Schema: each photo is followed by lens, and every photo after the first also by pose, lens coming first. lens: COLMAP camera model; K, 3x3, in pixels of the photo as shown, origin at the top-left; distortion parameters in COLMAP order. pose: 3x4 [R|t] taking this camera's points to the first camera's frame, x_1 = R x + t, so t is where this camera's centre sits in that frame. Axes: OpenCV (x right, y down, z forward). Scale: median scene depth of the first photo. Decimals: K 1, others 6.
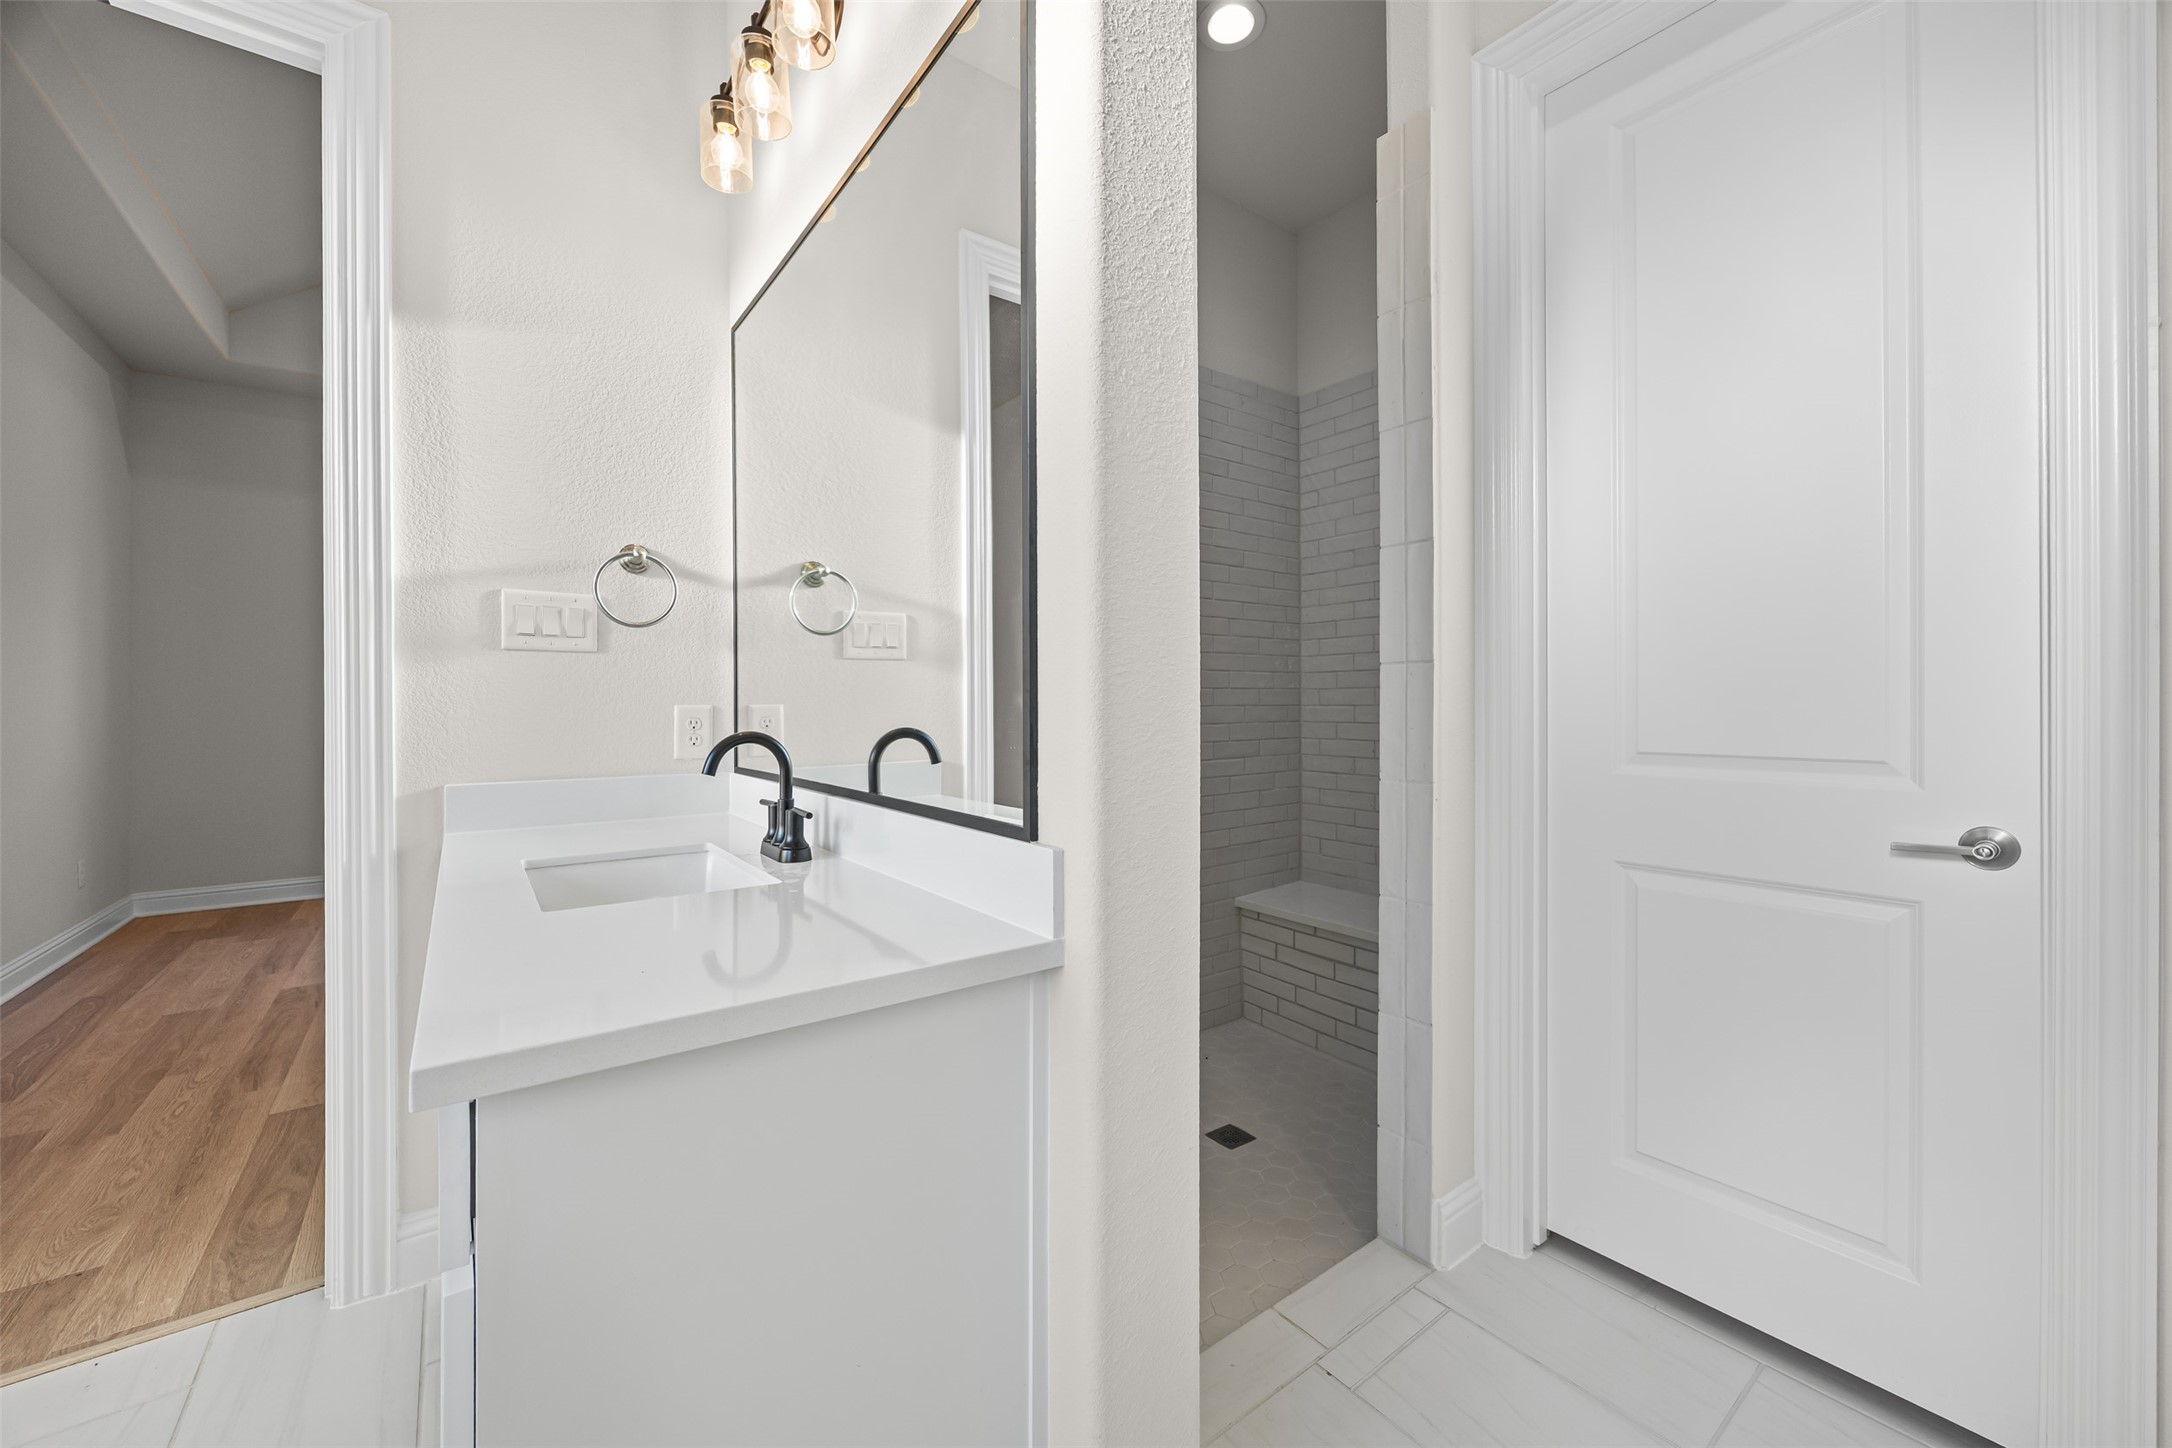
lens RADIAL K [[828.1, 0, 1075.7], [0, 828.1, 712.8], [0, 0, 1]] dist [-0.000899, -0.000095]
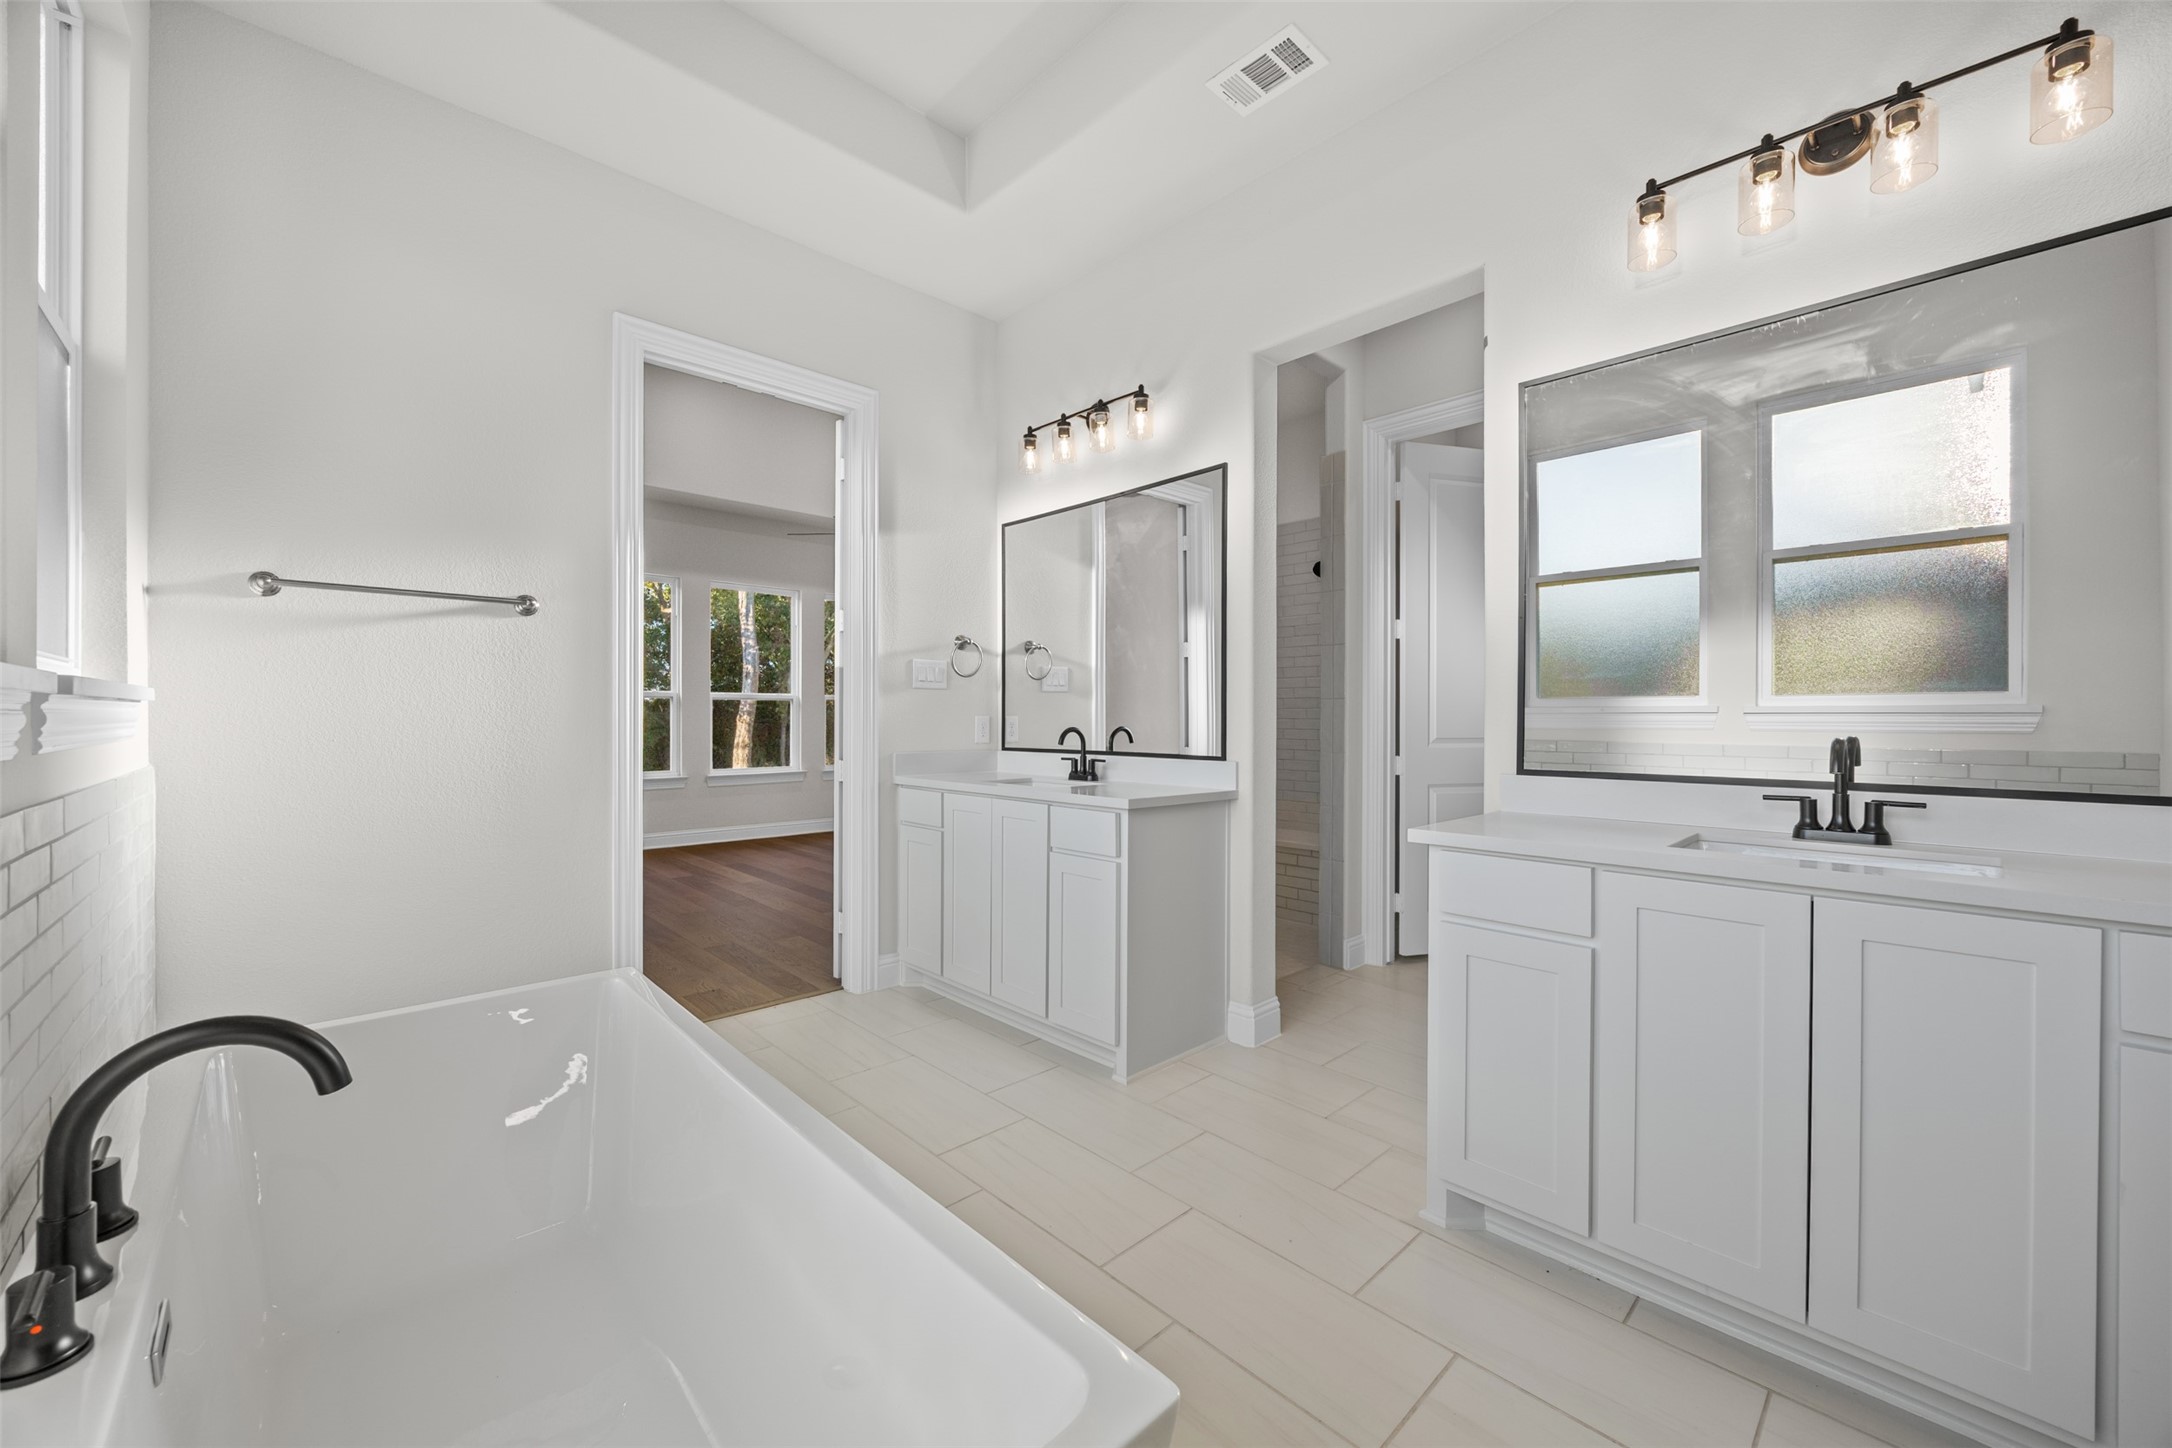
lens RADIAL K [[828.1, 0, 1075.7], [0, 828.1, 712.8], [0, 0, 1]] dist [-0.000899, -0.000095]
pose [[0.993638, 0.009686, 0.112206, -0.506785], [-0.007838, 0.999826, -0.016898, 0.016458], [-0.112351, 0.015911, 0.993541, -1.074594]]
